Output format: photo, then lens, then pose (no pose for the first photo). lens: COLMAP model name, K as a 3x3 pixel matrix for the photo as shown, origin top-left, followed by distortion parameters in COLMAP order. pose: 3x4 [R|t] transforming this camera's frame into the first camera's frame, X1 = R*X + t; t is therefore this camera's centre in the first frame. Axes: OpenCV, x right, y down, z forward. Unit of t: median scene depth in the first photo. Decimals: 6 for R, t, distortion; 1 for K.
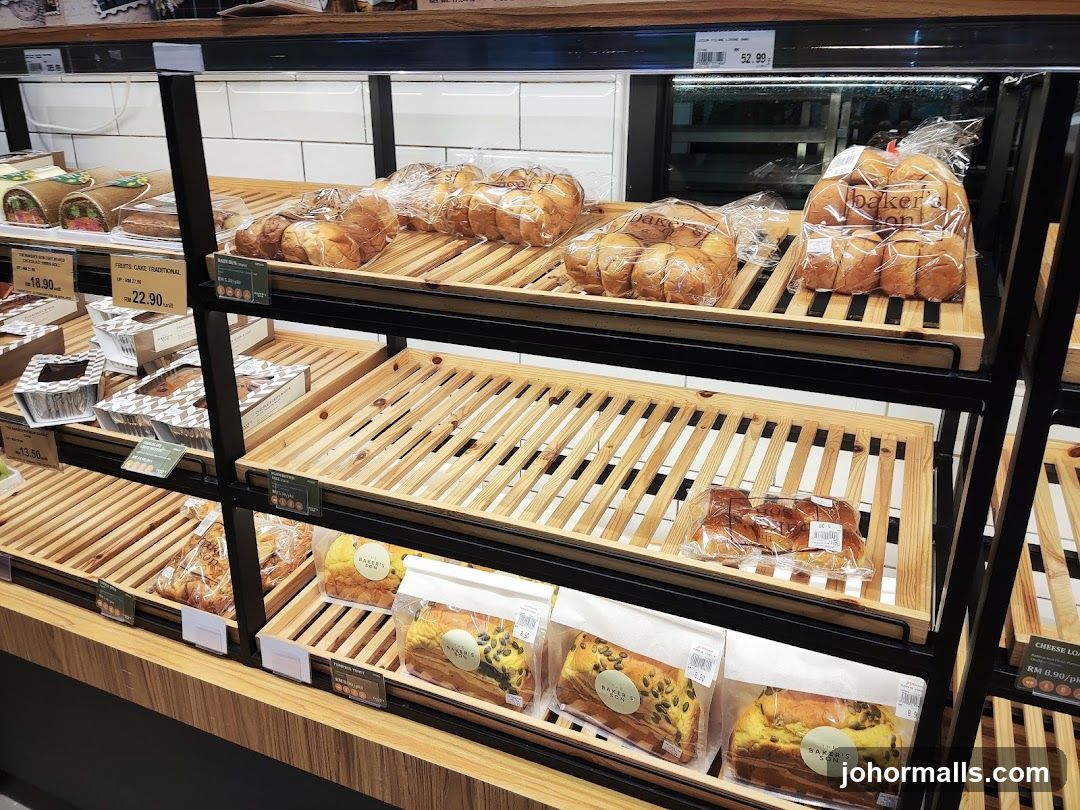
lens RADIAL K [[788.6, 0, 540.0], [0, 788.6, 405.0], [0, 0, 1]] dist [0.339683, -0.487331]
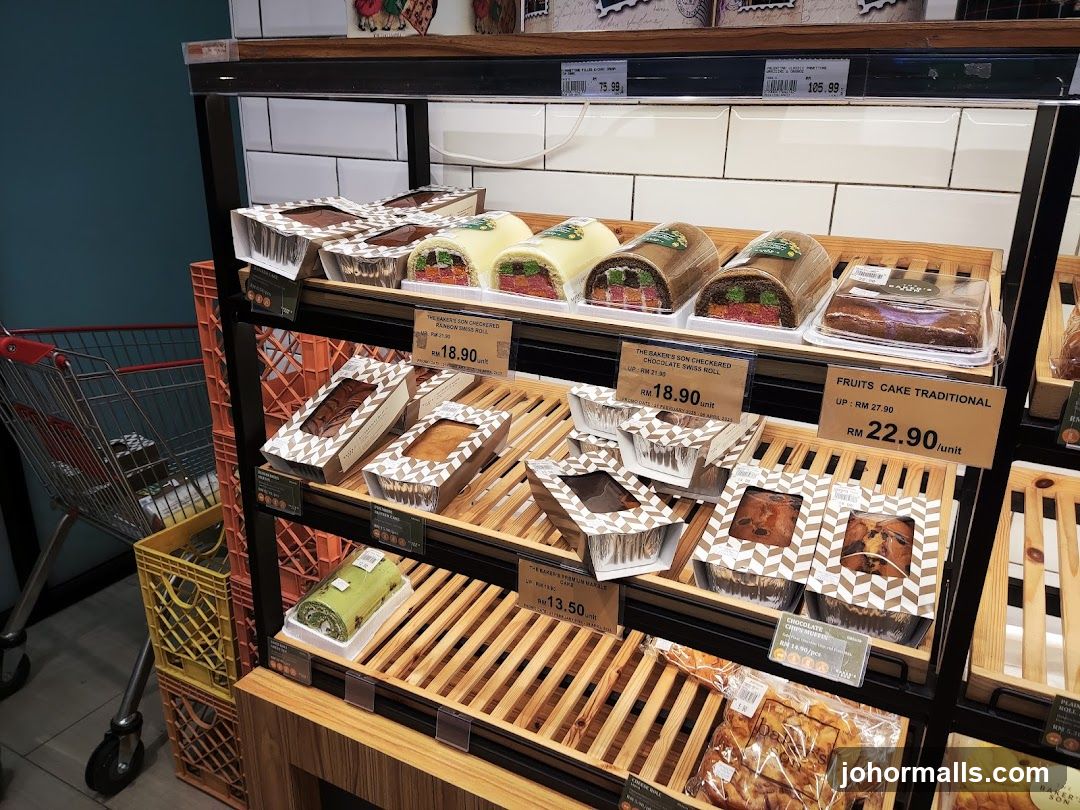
lens RADIAL K [[824.5, 0, 540.0], [0, 824.5, 405.0], [0, 0, 1]] dist [0.037626, -0.000180]
pose [[0.998358, 0.039457, -0.041527, -0.627313], [-0.040408, 0.998934, -0.022308, -0.106245], [0.040602, 0.023950, 0.998888, 0.268049]]
